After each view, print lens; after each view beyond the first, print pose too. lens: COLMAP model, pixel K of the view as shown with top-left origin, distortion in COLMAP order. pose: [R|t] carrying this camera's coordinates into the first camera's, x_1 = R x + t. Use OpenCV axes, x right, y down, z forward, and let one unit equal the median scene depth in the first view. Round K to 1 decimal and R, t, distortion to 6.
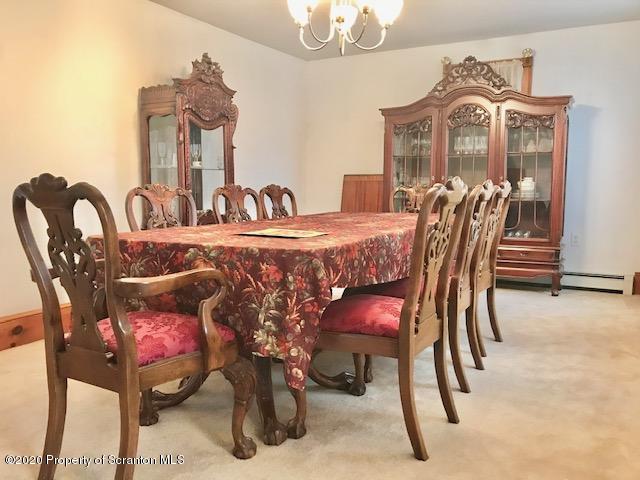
lens RADIAL K [[529.8, 0, 320.0], [0, 529.8, 240.0], [0, 0, 1]] dist [0.014088, -0.006196]
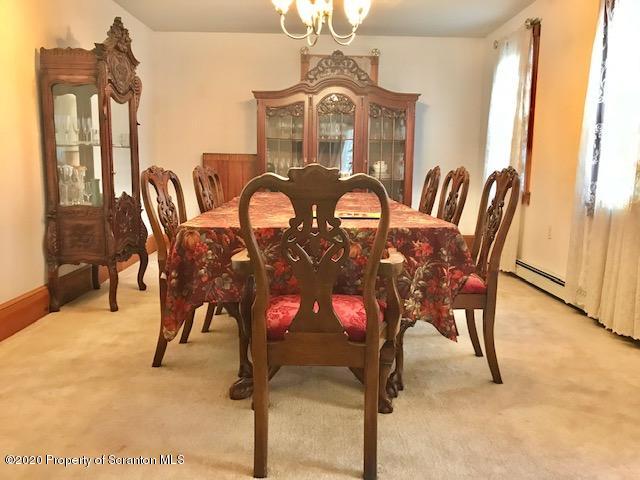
lens RADIAL K [[529.8, 0, 320.0], [0, 529.8, 240.0], [0, 0, 1]] dist [0.014088, -0.006196]
pose [[0.872490, -0.059433, 0.485004, -0.496913], [0.037056, 0.997765, 0.055605, -0.017983], [-0.487225, -0.030542, 0.872742, 0.050198]]
